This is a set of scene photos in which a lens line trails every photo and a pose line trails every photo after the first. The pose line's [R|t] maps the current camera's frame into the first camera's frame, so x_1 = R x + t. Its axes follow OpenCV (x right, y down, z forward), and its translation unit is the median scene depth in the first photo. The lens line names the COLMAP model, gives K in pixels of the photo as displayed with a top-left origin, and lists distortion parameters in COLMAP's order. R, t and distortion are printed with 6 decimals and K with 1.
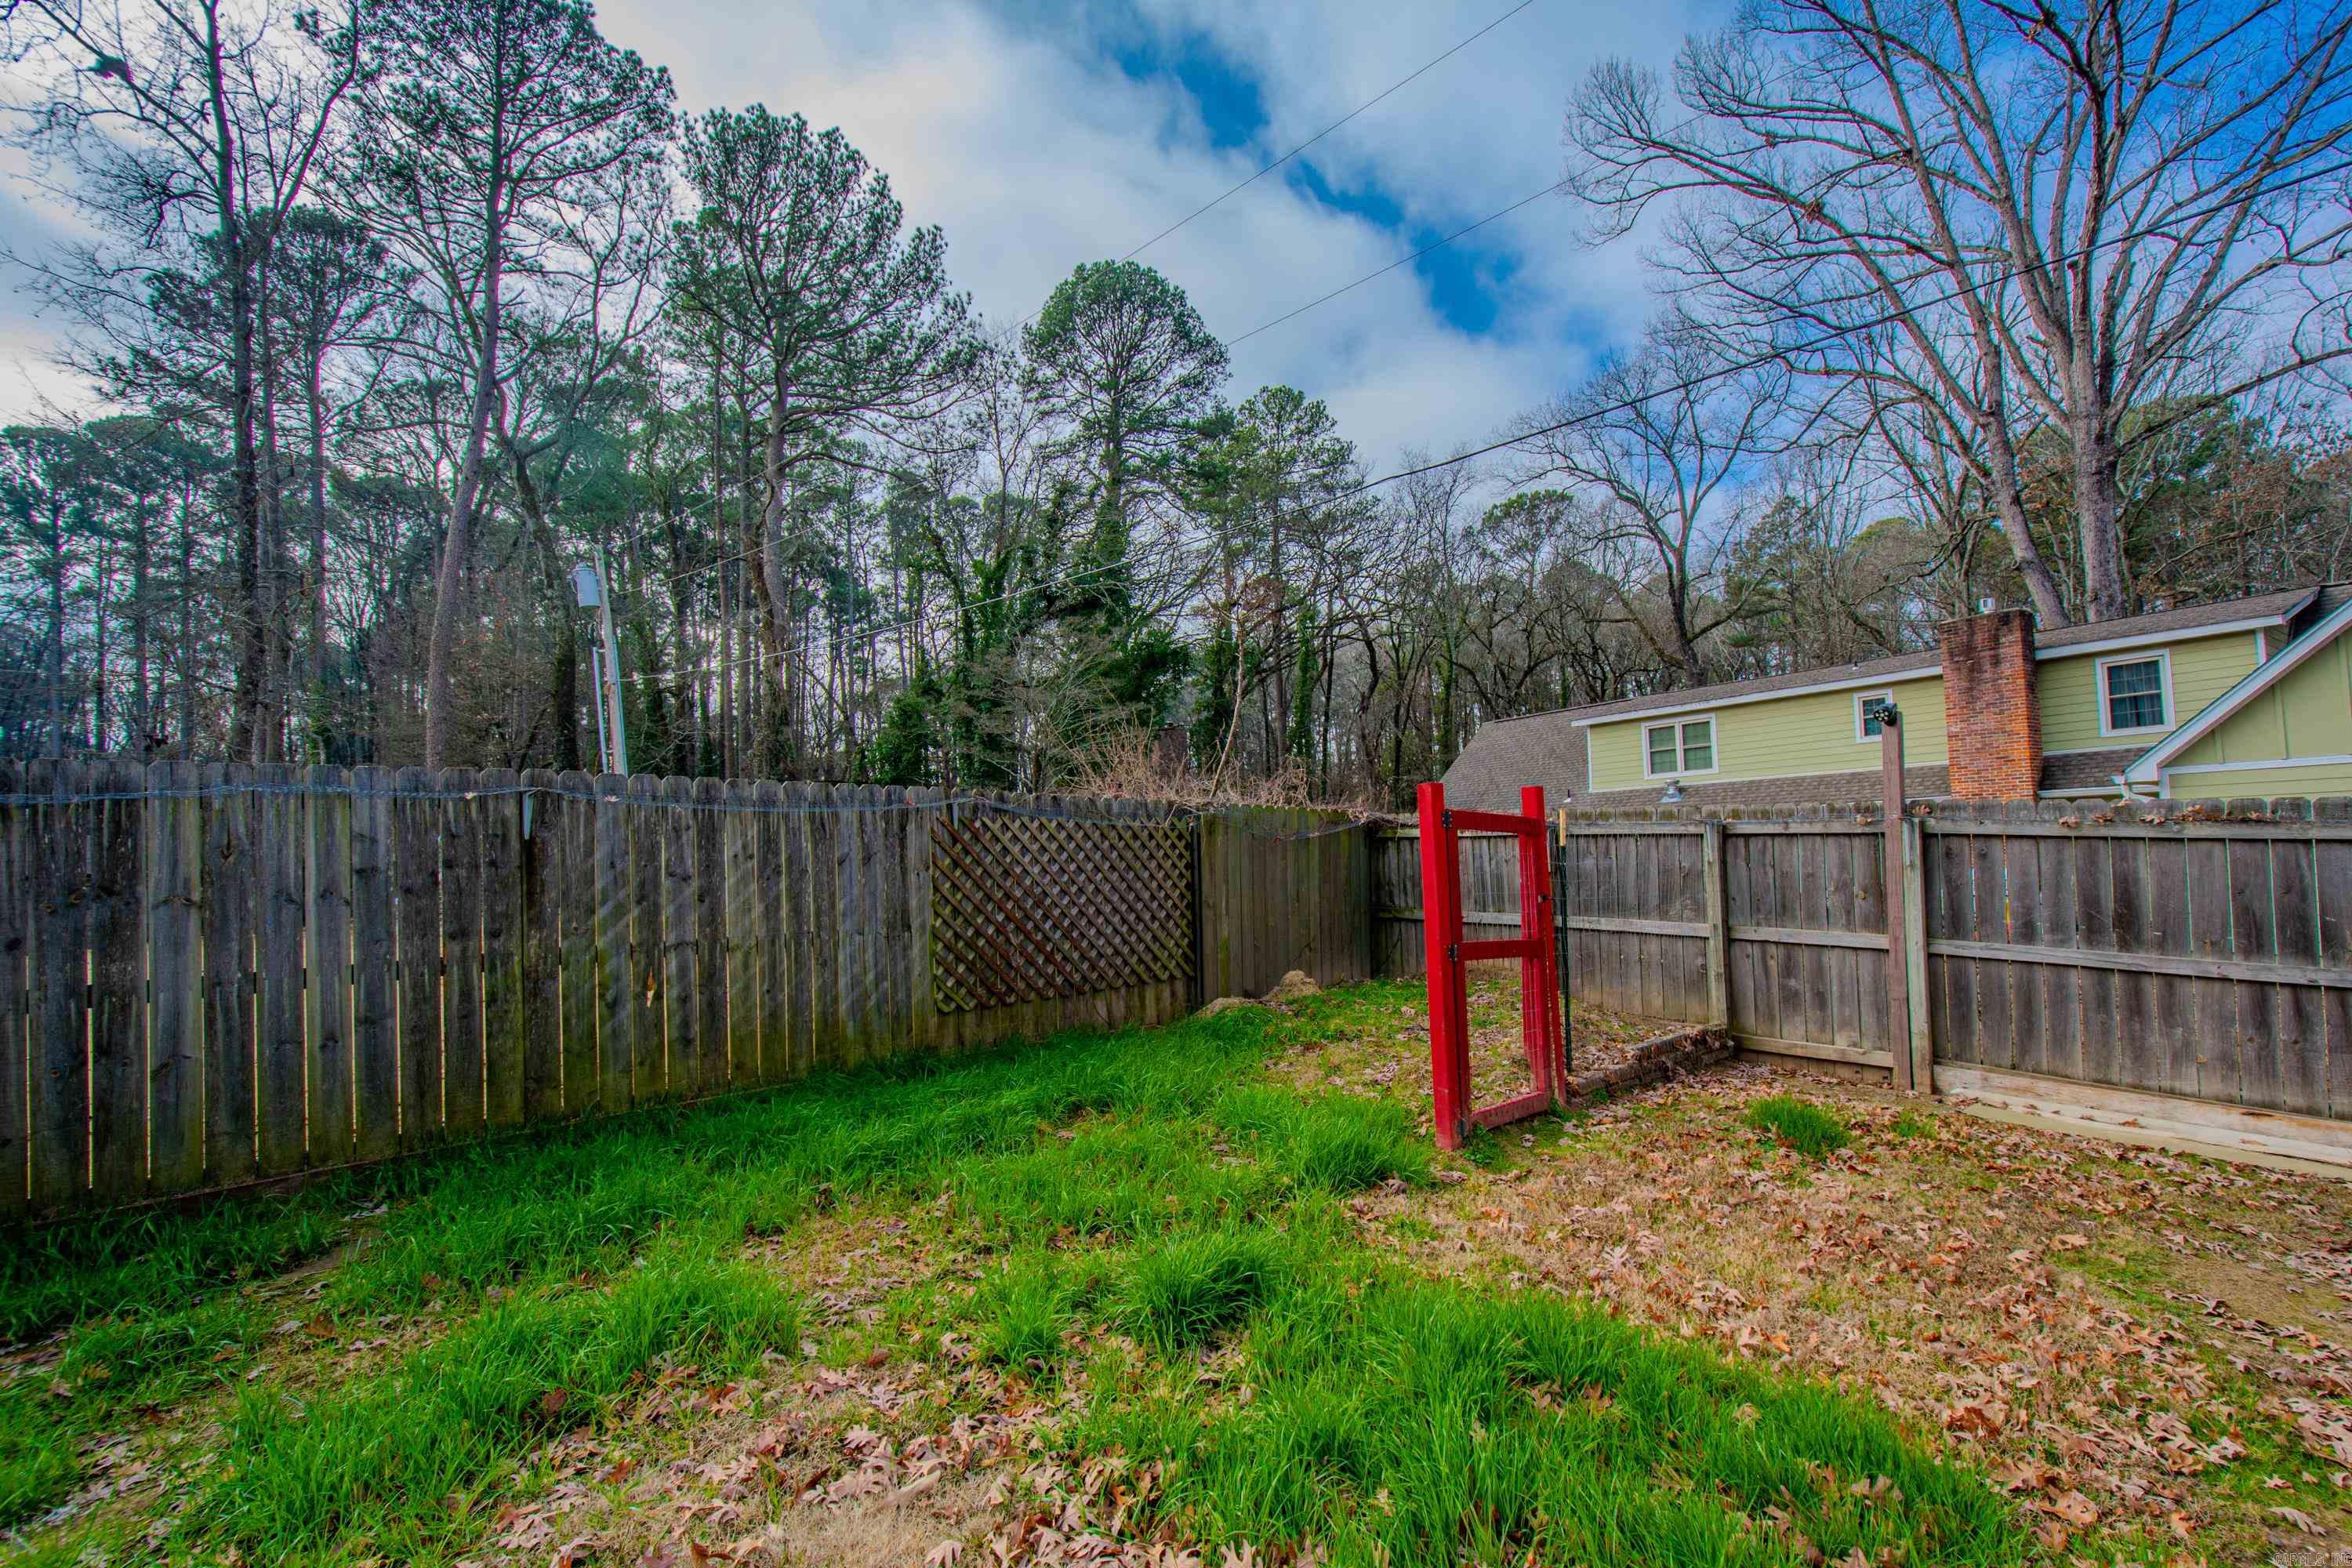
lens RADIAL K [[991.0, 0, 1222.4], [0, 991.0, 830.0], [0, 0, 1]] dist [-0.002279, -0.000802]
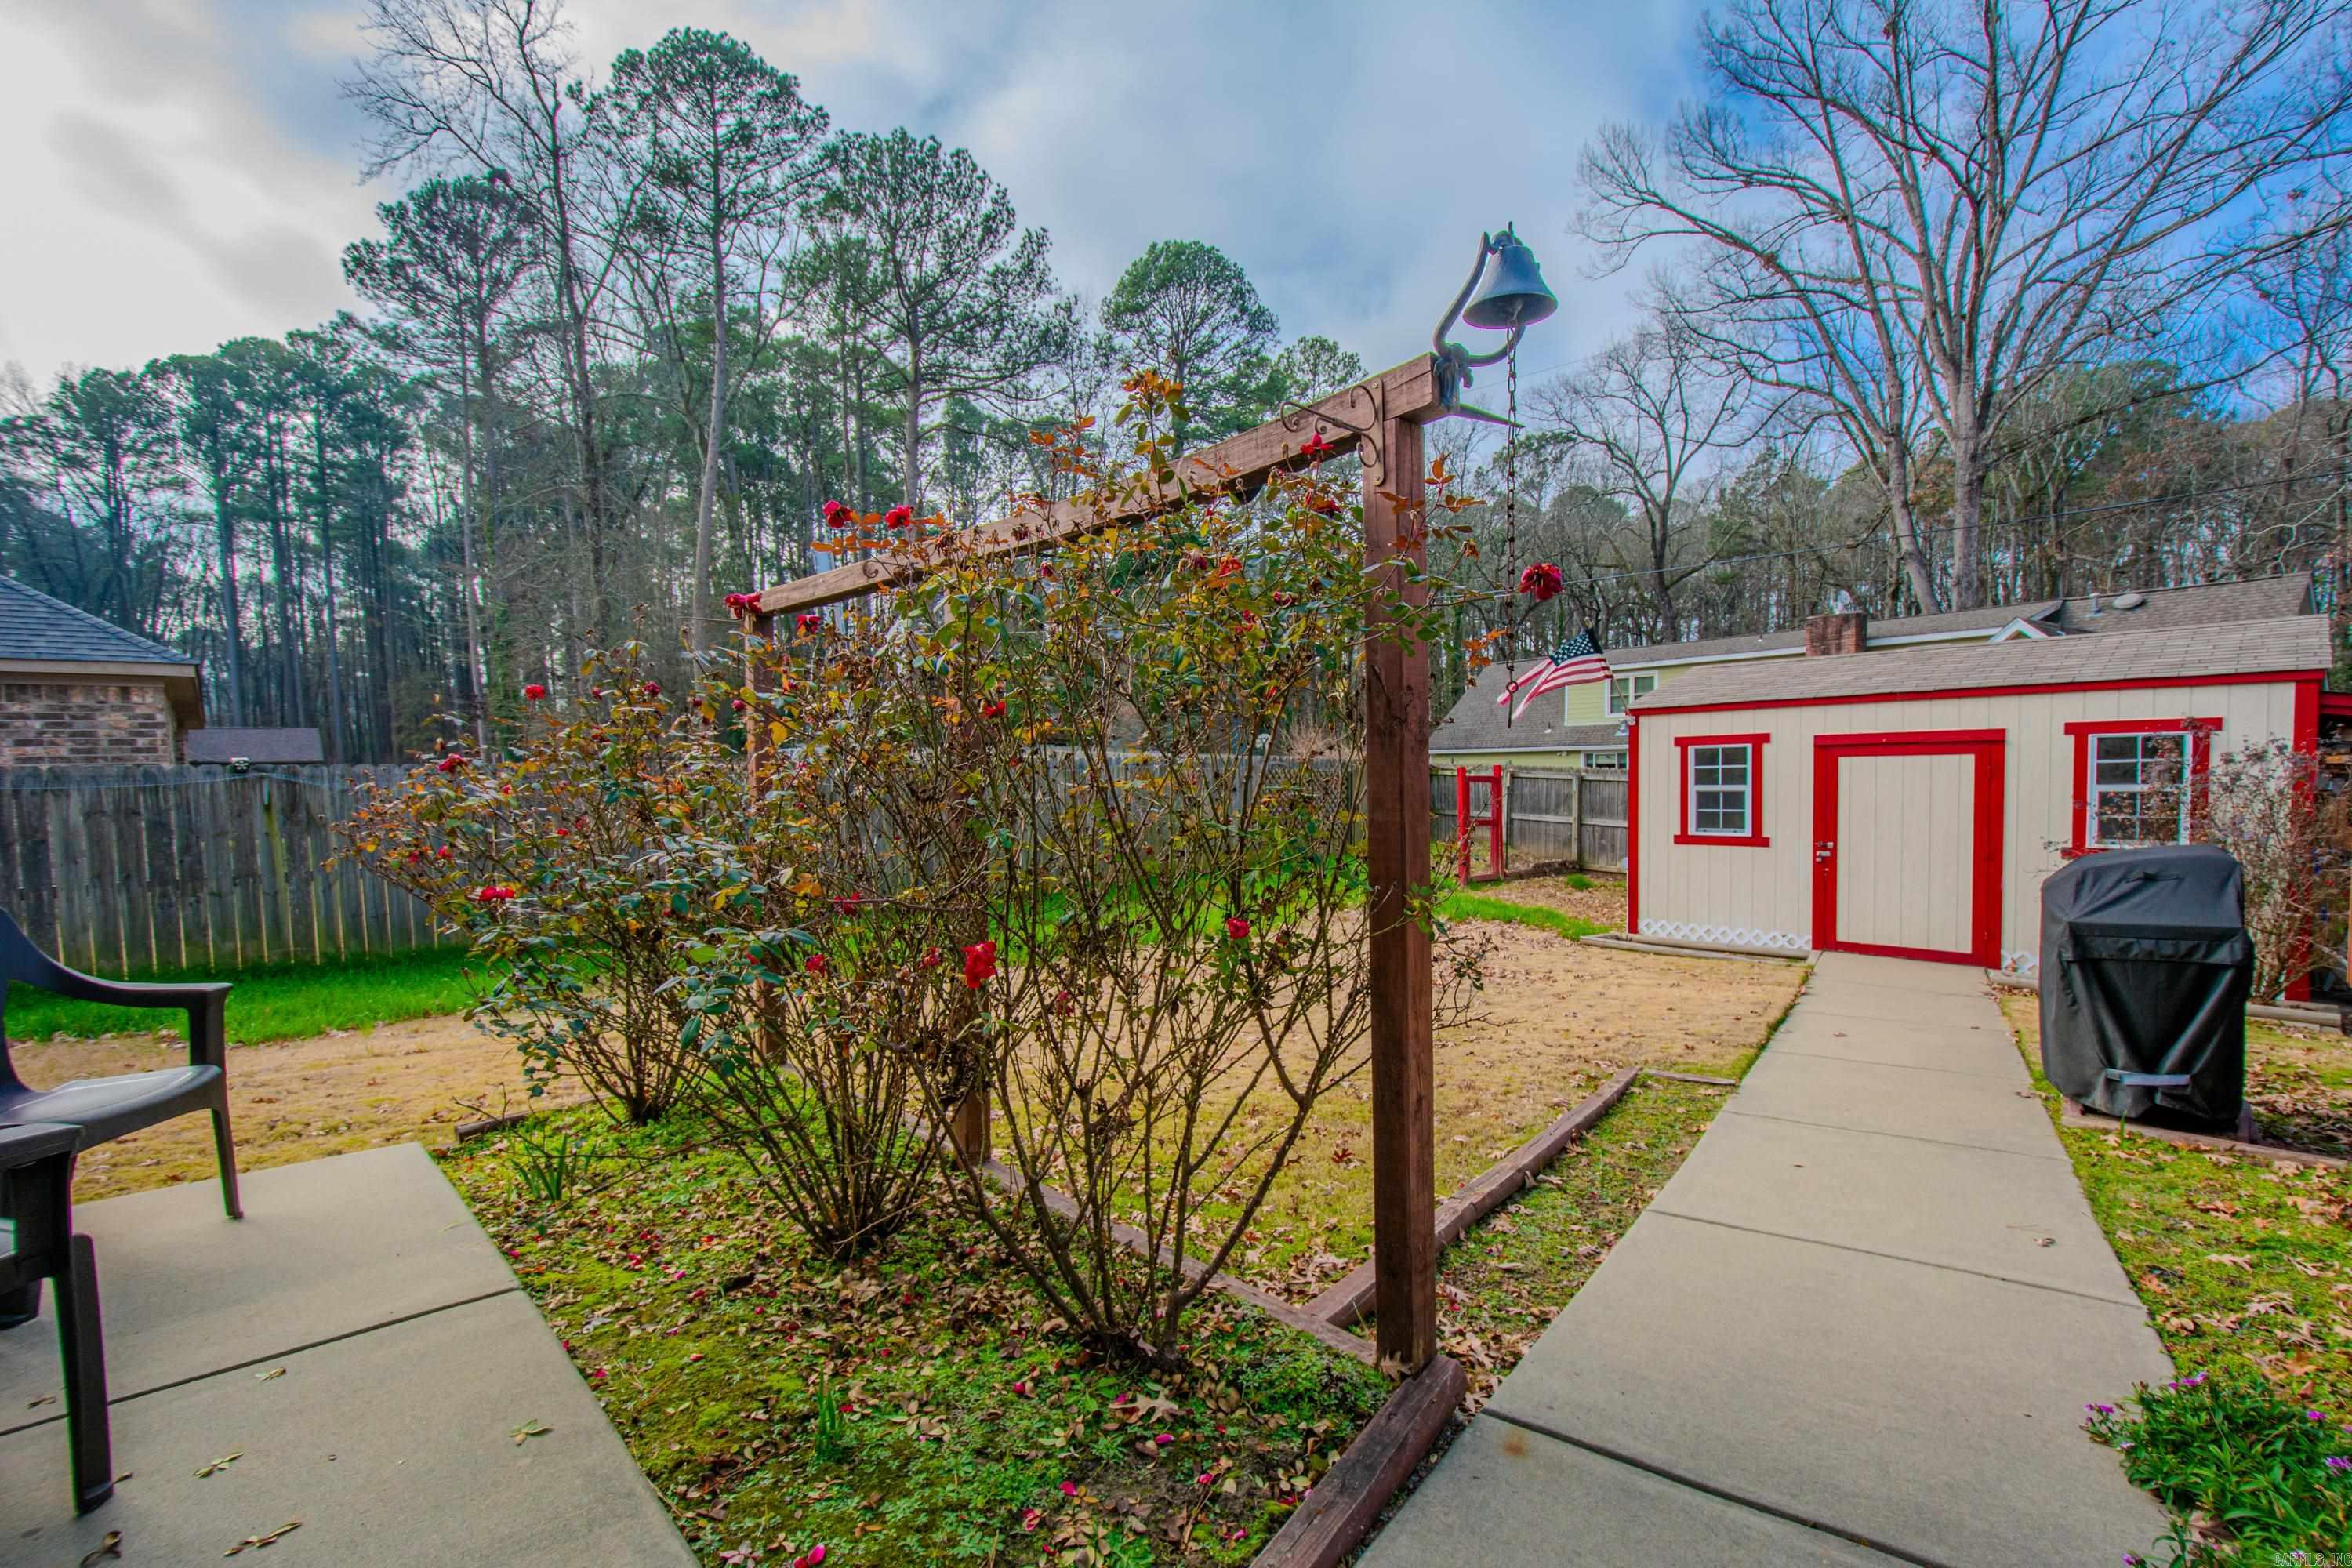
lens RADIAL K [[1018.9, 0, 1206.3], [0, 1018.9, 831.9], [0, 0, 1]] dist [-0.001461, -0.001232]
pose [[0.999826, 0.017206, -0.007147, -0.068934], [-0.016376, 0.994520, 0.103253, -0.020381], [0.008885, -0.103118, 0.994629, -0.269068]]
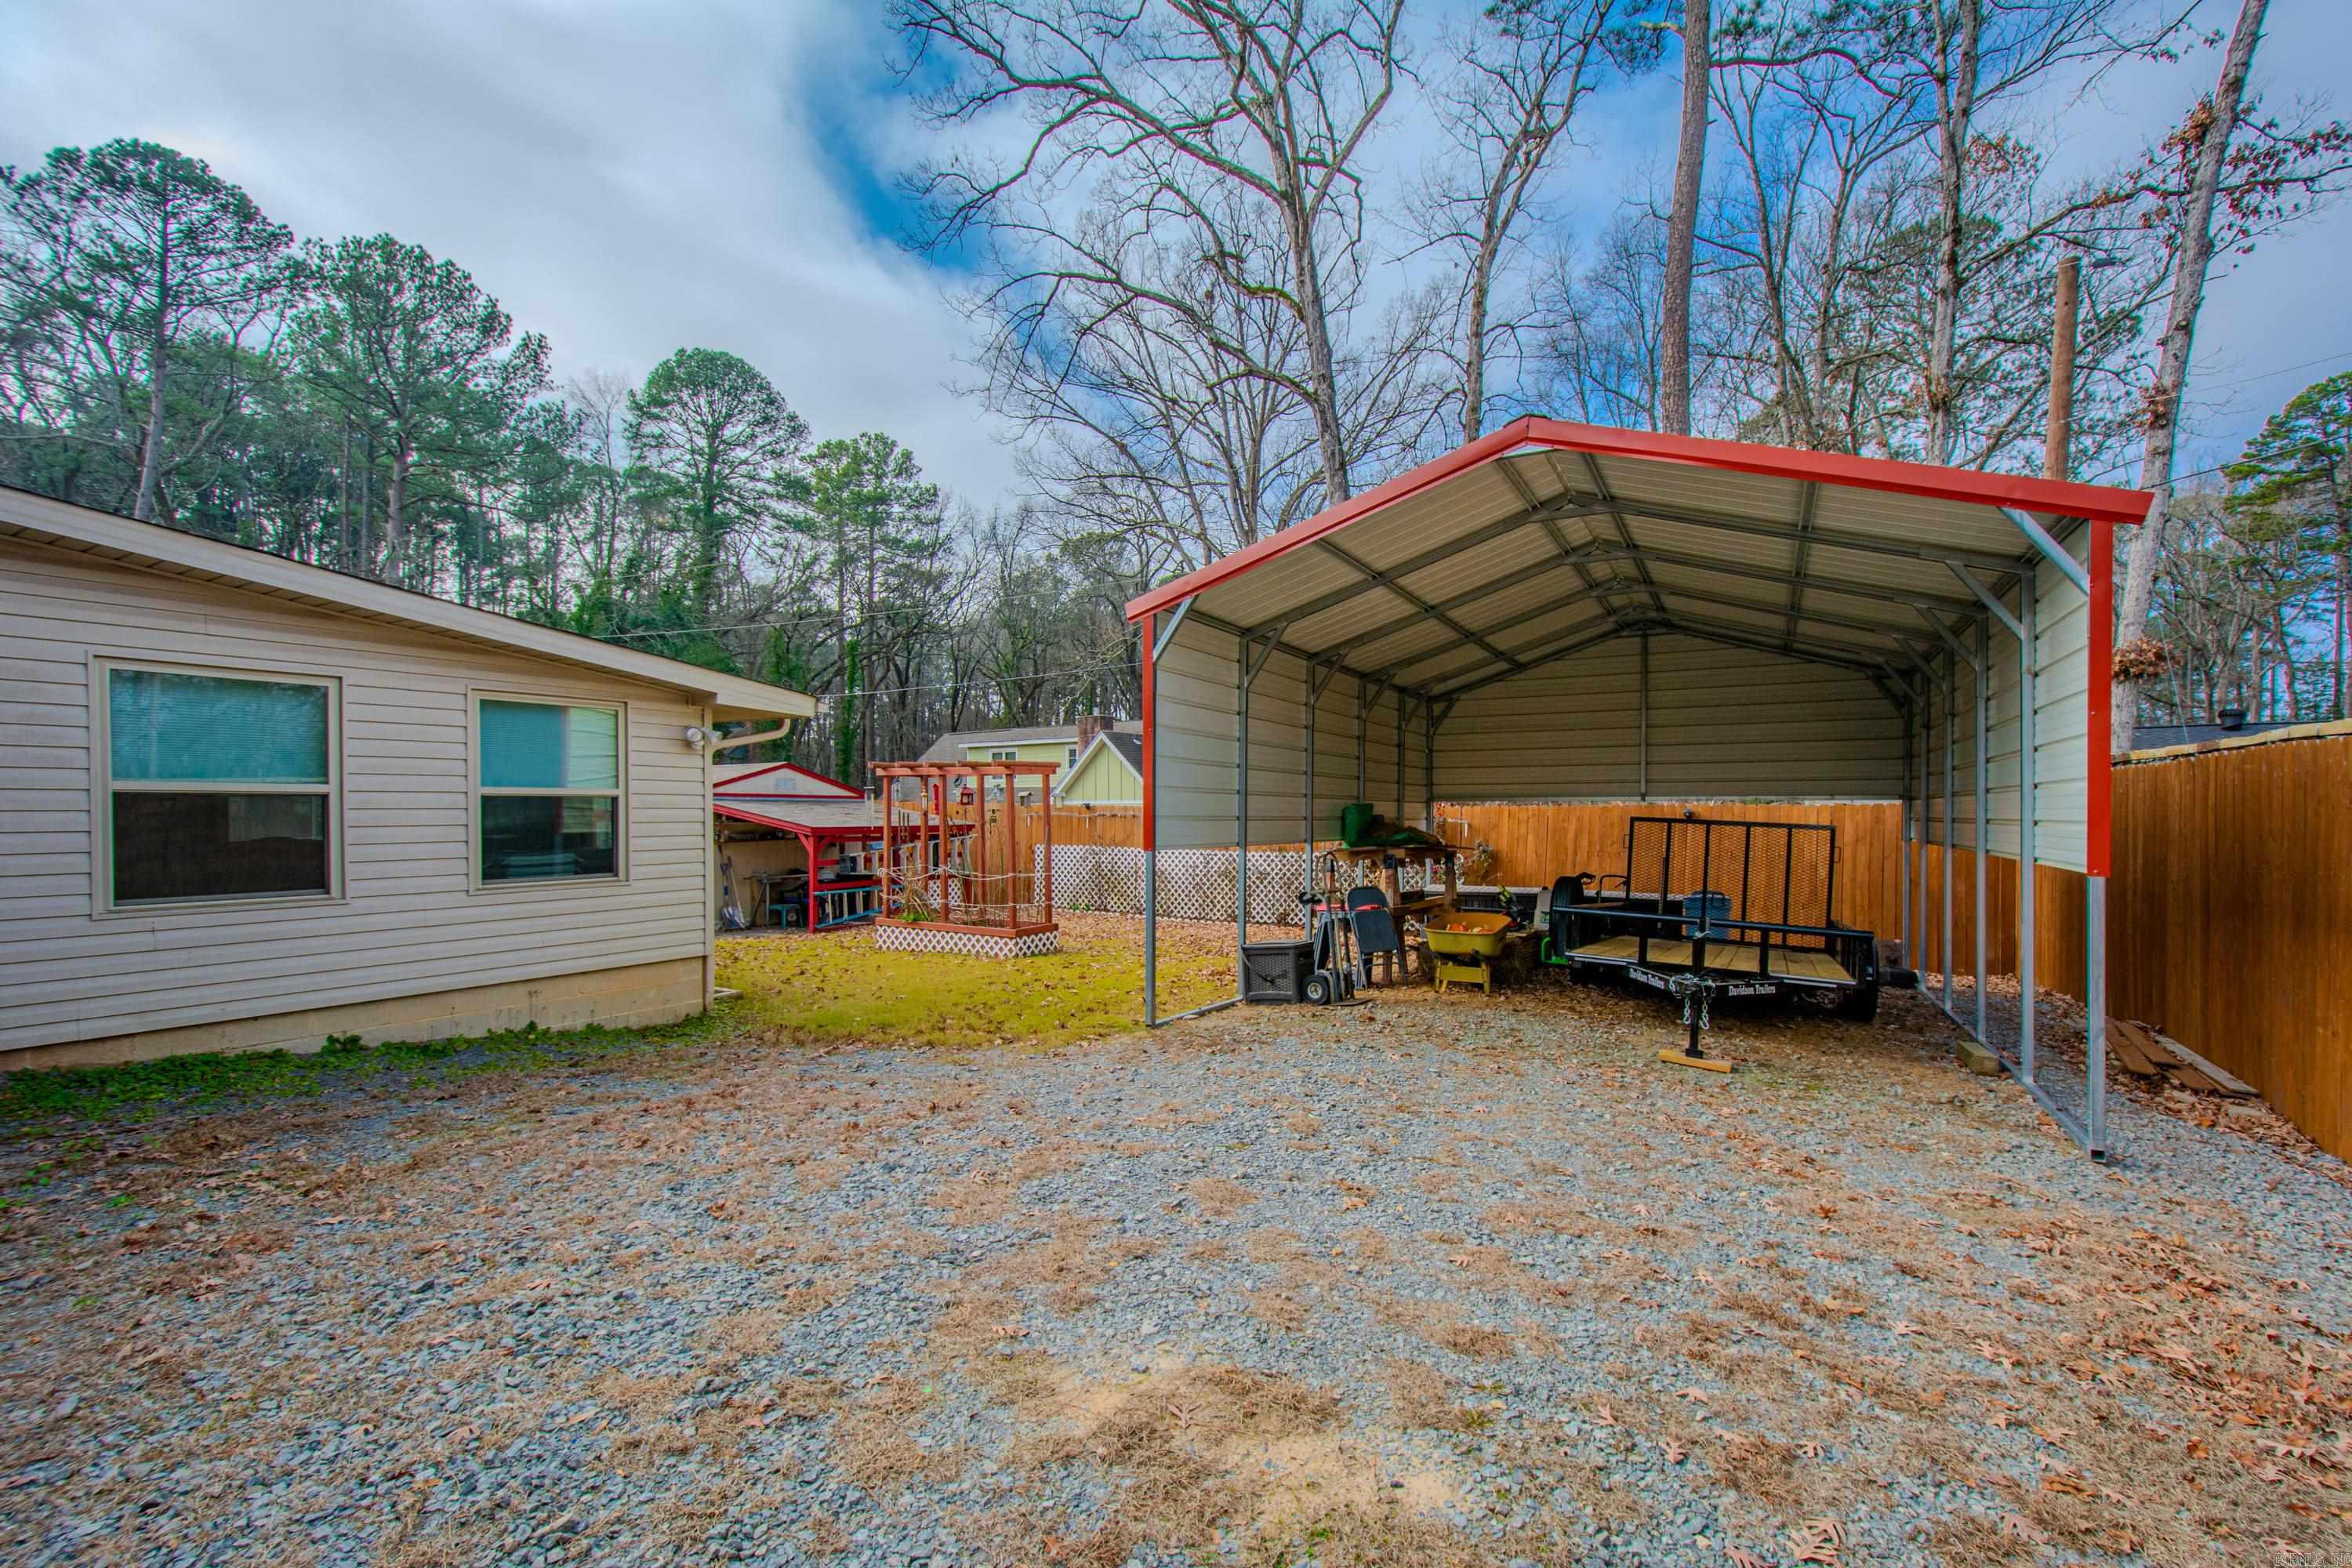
lens RADIAL K [[1057.9, 0, 1260.9], [0, 1057.9, 821.5], [0, 0, 1]] dist [-0.003066, -0.001412]
pose [[0.964487, 0.034647, 0.261849, 0.278218], [-0.045788, 0.998282, 0.036562, -0.049876], [-0.260132, -0.047253, 0.964416, -0.613006]]
